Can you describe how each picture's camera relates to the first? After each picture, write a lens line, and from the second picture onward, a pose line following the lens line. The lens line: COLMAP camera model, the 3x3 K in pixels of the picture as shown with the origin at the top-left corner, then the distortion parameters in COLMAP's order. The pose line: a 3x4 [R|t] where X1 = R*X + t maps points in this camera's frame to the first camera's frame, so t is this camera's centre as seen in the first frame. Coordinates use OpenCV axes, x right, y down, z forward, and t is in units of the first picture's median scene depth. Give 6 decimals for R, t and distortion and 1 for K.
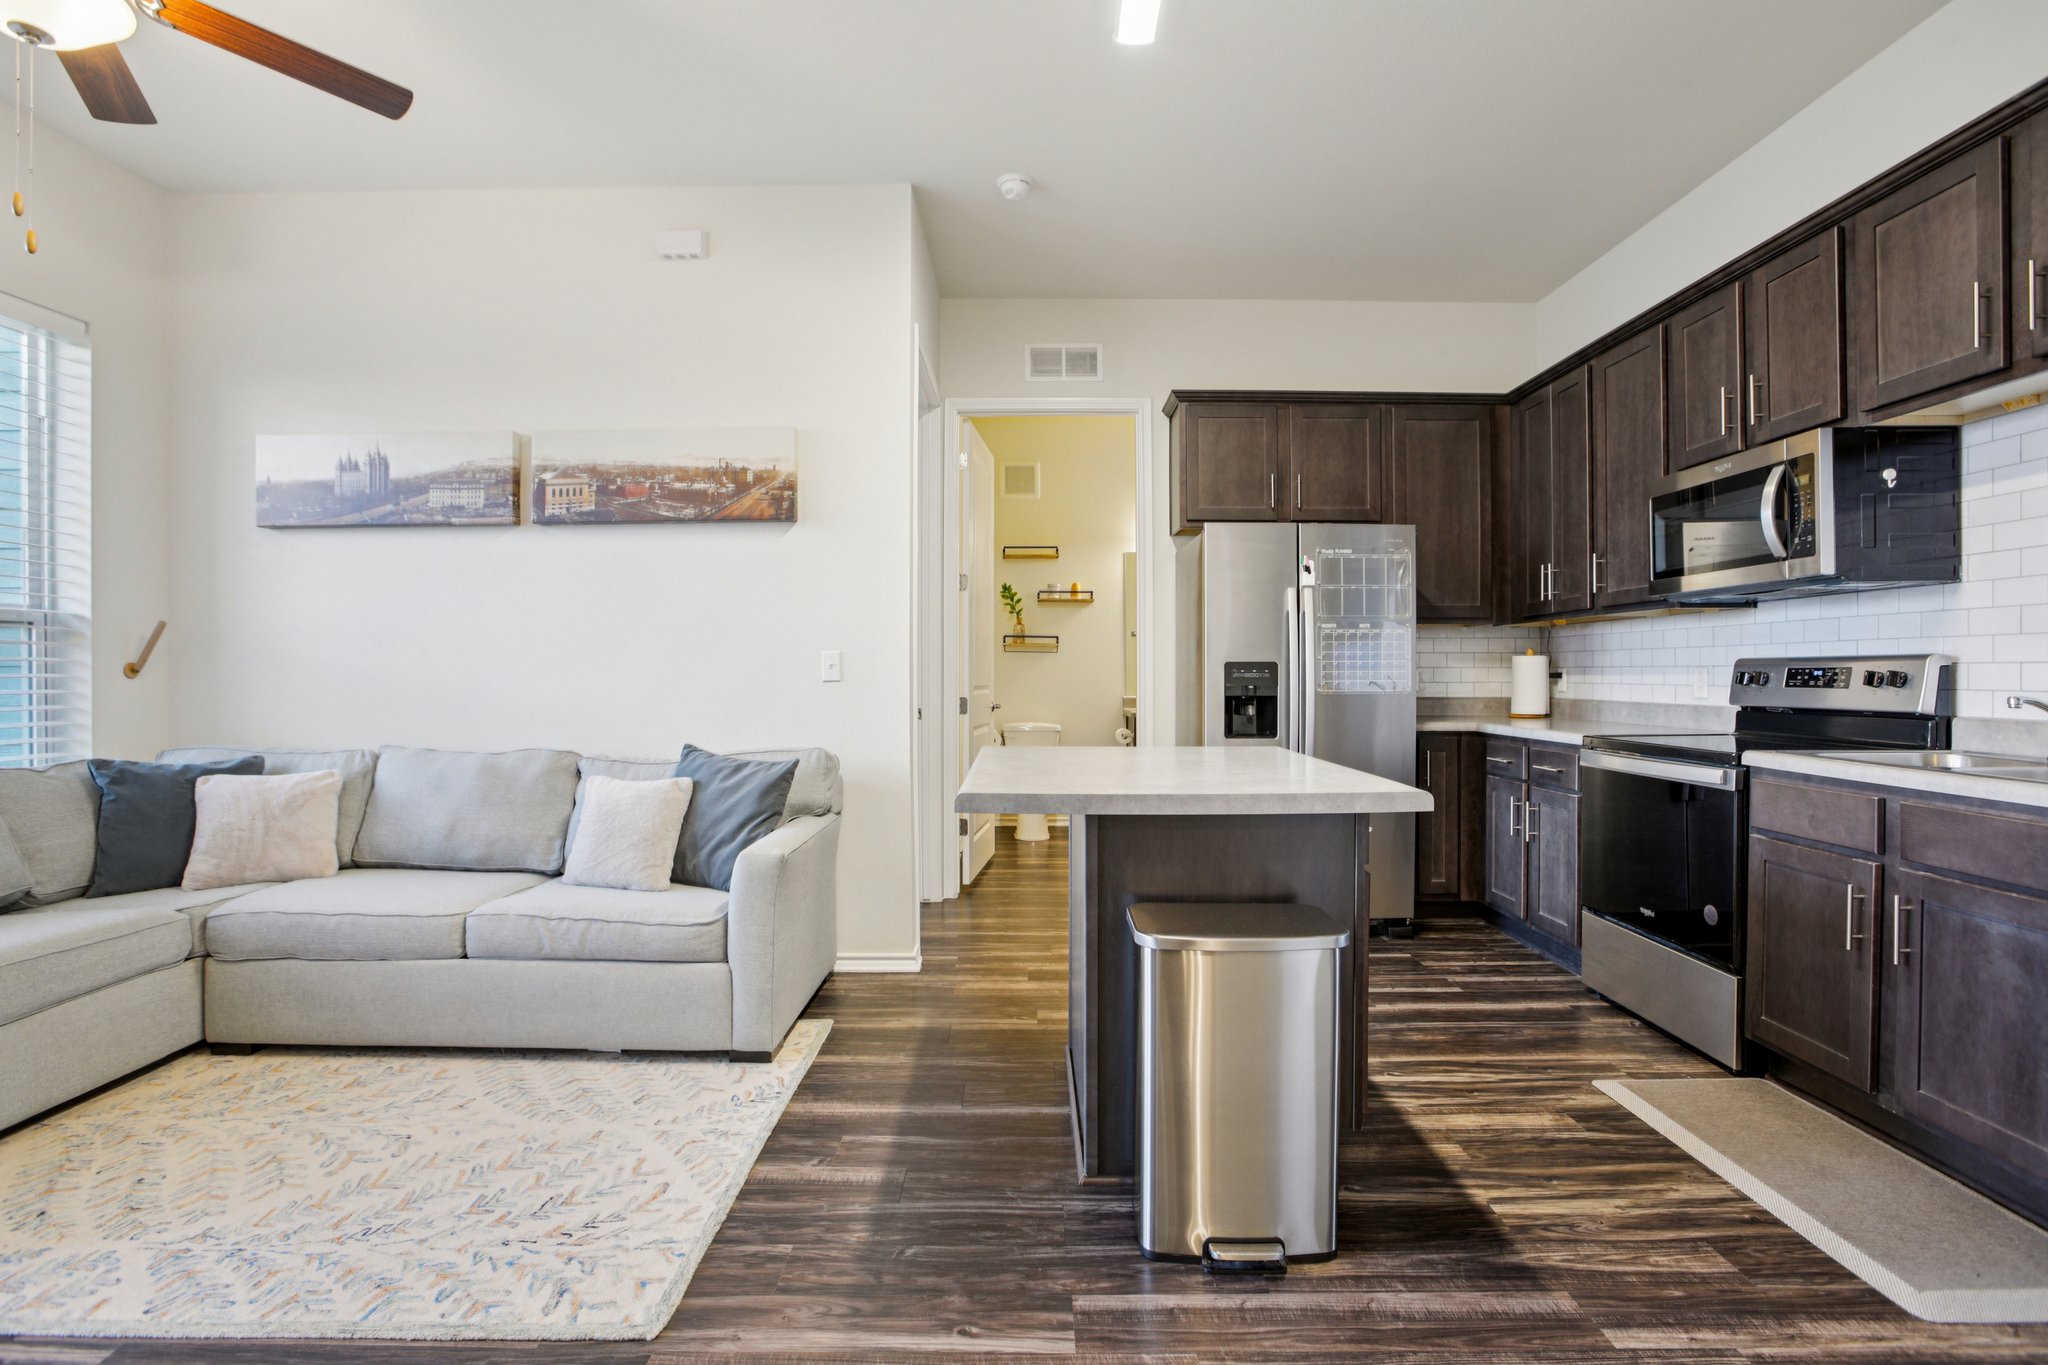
lens RADIAL K [[963.0, 0, 1018.5], [0, 963.0, 679.8], [0, 0, 1]] dist [-0.058844, 0.027290]
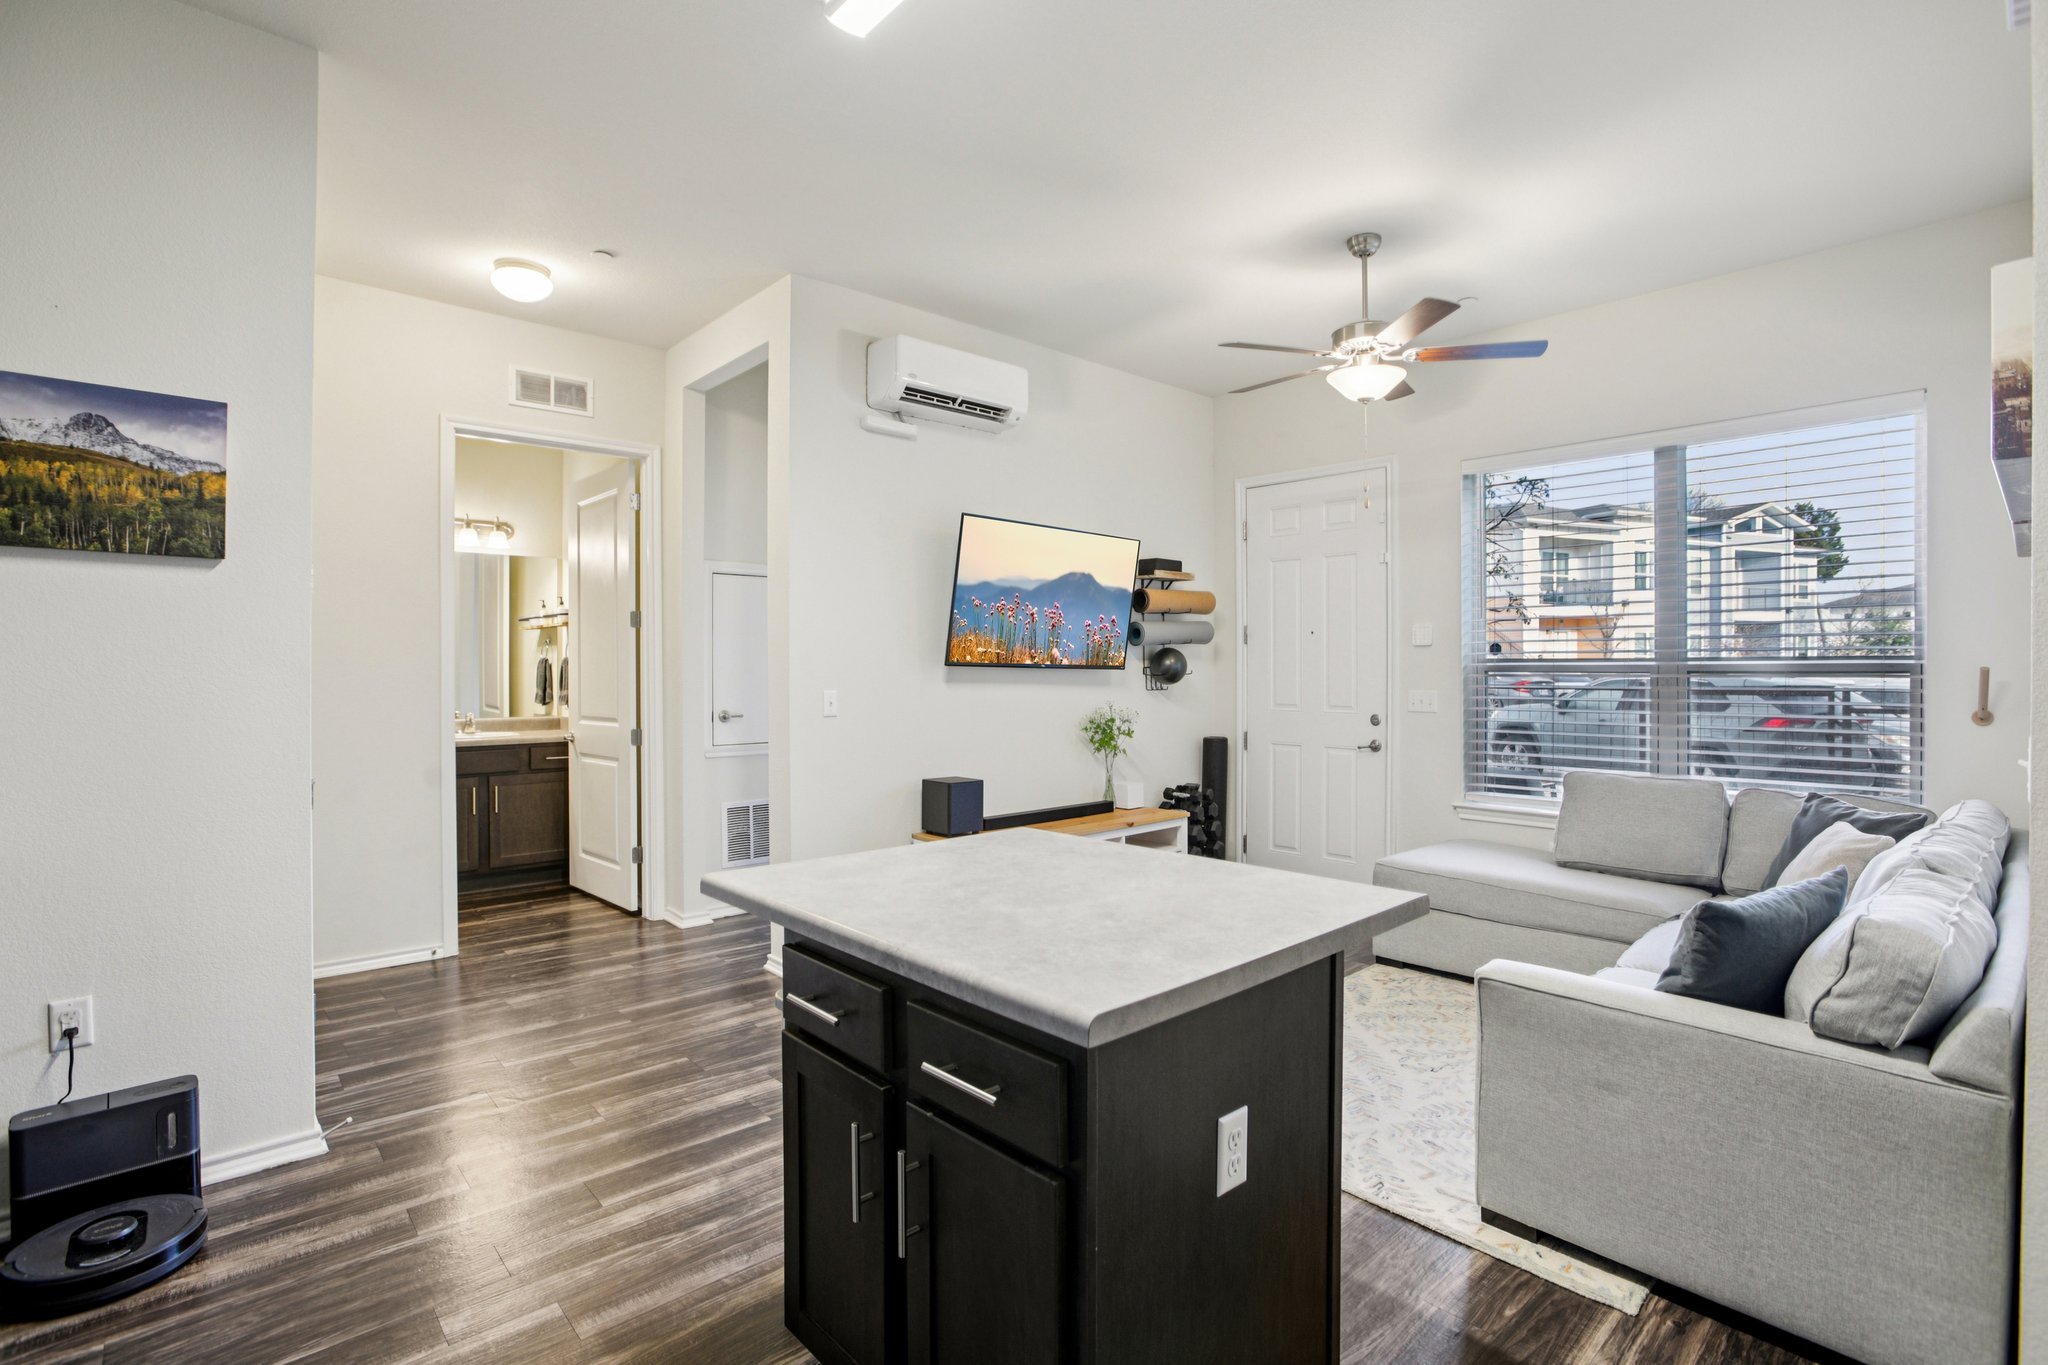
lens RADIAL K [[959.8, 0, 1015.9], [0, 959.8, 673.9], [0, 0, 1]] dist [-0.064252, 0.028101]
pose [[-0.739149, 0.004824, -0.673524, 0.444095], [-0.005036, 0.999907, 0.012688, -0.060939], [0.673523, 0.012770, -0.739056, 1.008553]]
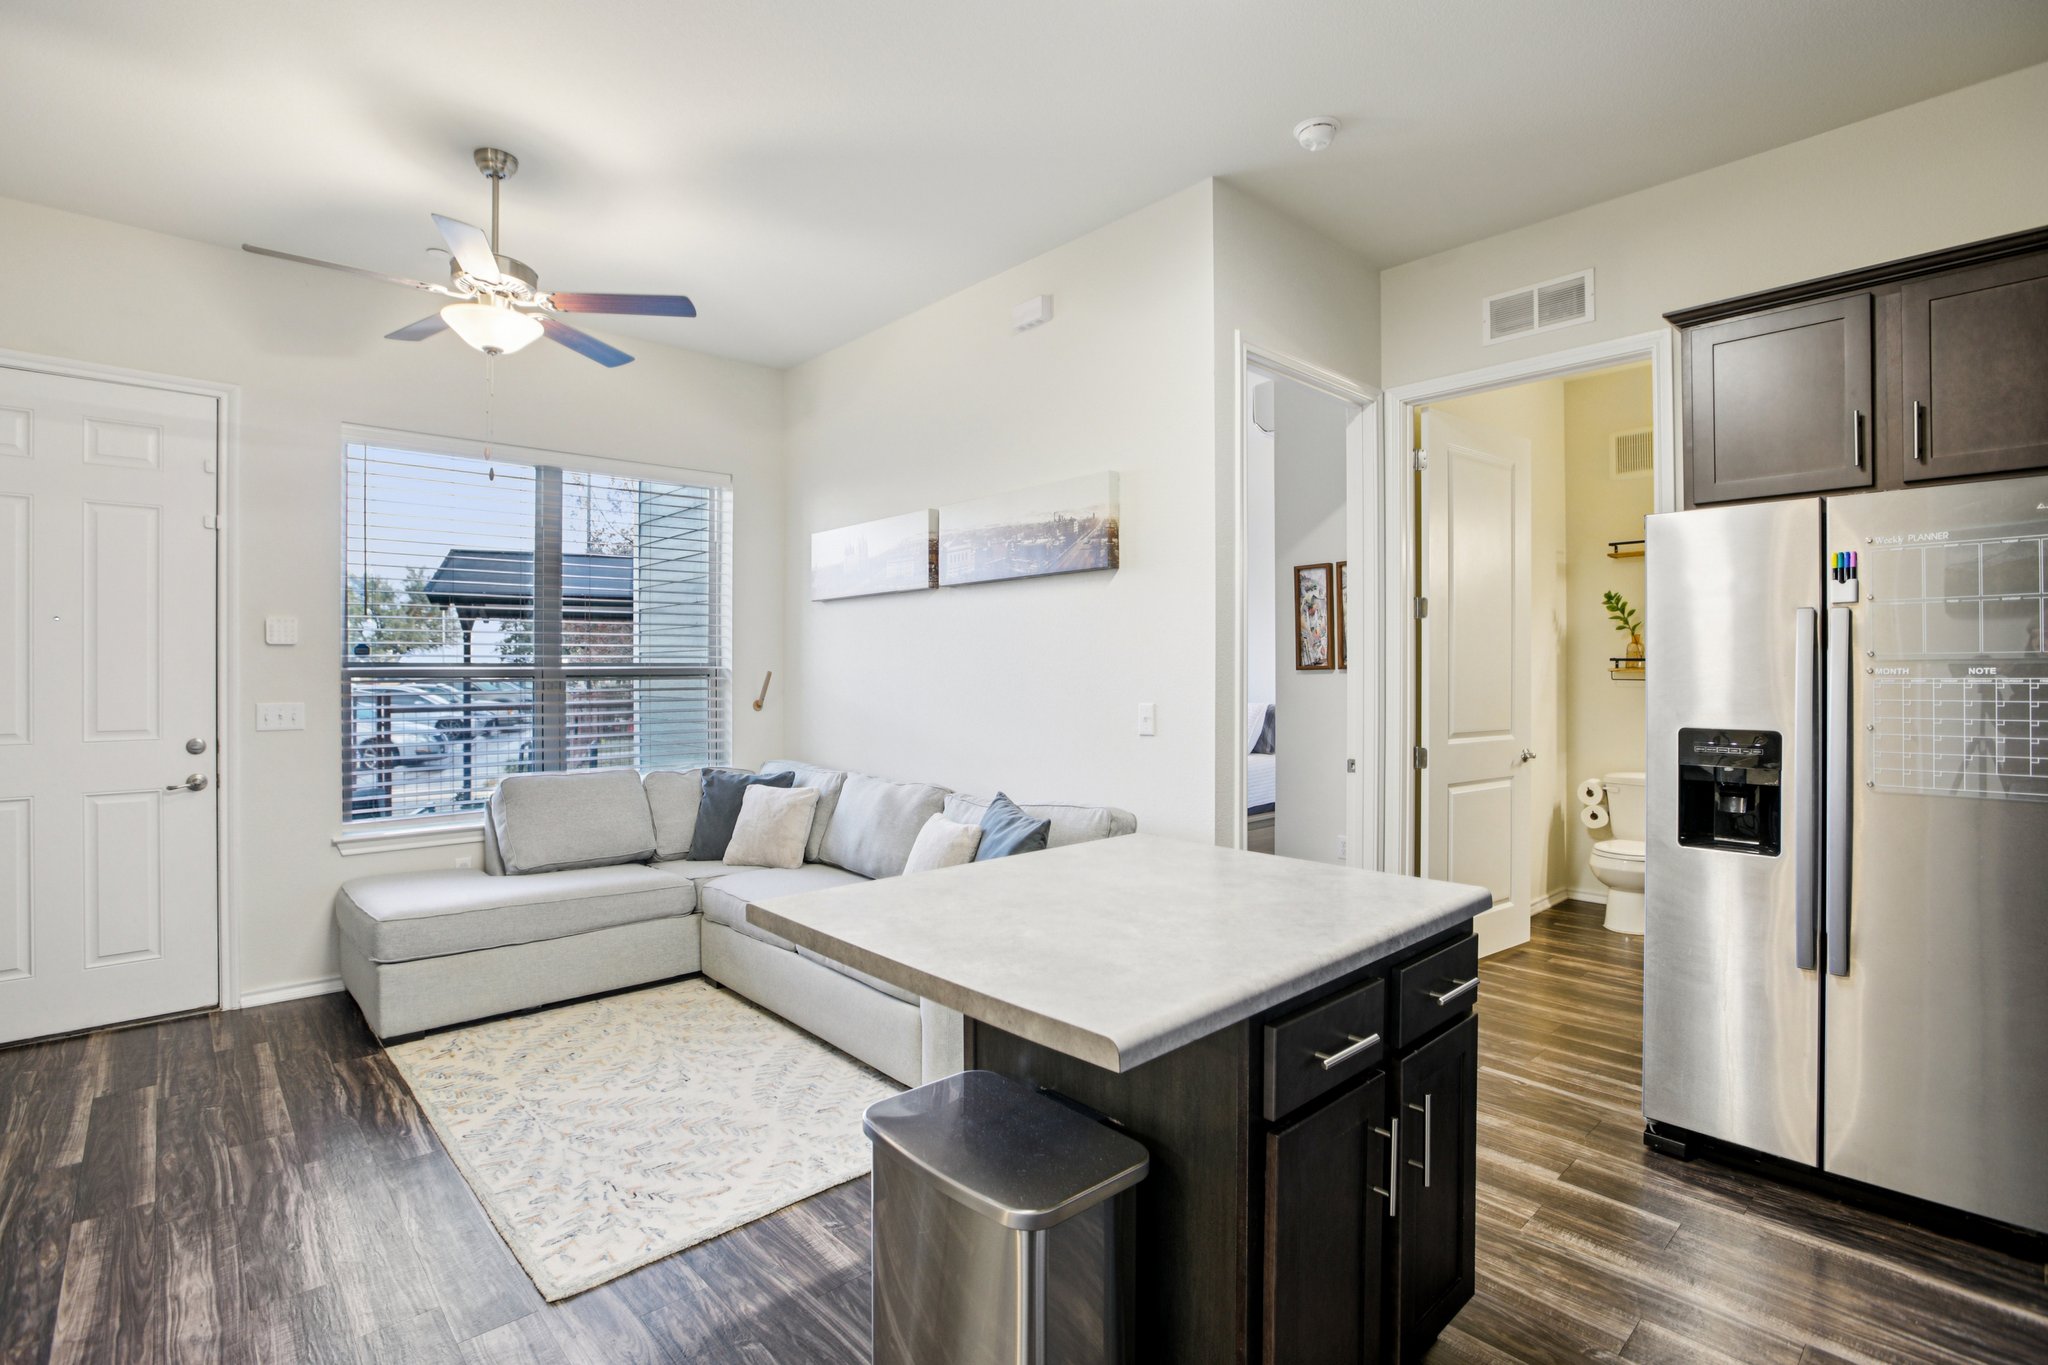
lens RADIAL K [[959.8, 0, 1015.9], [0, 959.8, 673.9], [0, 0, 1]] dist [-0.064252, 0.028101]
pose [[0.679995, 0.000885, -0.733216, 0.412199], [-0.005249, 0.999980, -0.003661, -0.054915], [0.733198, 0.006339, 0.679986, 0.272658]]
